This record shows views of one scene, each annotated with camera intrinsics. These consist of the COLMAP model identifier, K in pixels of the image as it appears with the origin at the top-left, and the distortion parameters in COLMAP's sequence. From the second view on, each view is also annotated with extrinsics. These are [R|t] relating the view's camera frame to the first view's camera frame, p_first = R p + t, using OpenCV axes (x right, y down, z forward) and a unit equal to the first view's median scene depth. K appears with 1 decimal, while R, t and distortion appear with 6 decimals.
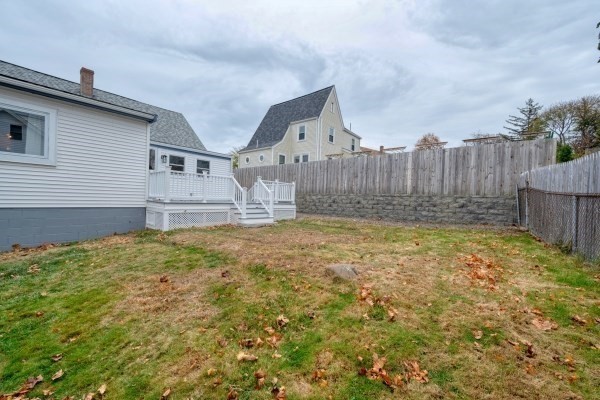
lens RADIAL K [[237.4, 0, 290.2], [0, 237.4, 201.7], [0, 0, 1]] dist [0.000679, -0.000256]
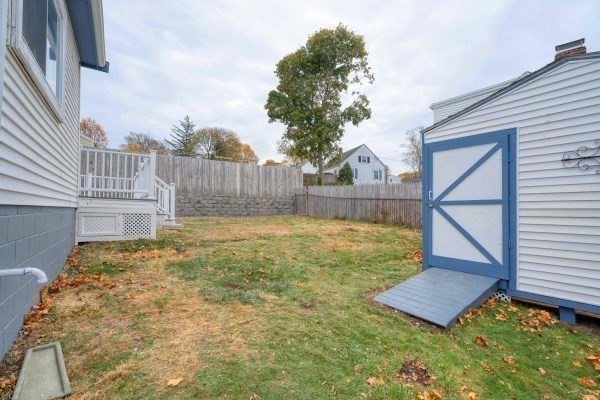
lens RADIAL K [[278.9, 0, 315.5], [0, 278.9, 208.8], [0, 0, 1]] dist [0.015207, -0.000076]
pose [[0.259234, -0.019801, 0.965611, -0.773105], [0.007063, 0.999802, 0.018606, 0.013672], [-0.965789, 0.001996, 0.259323, 0.178552]]
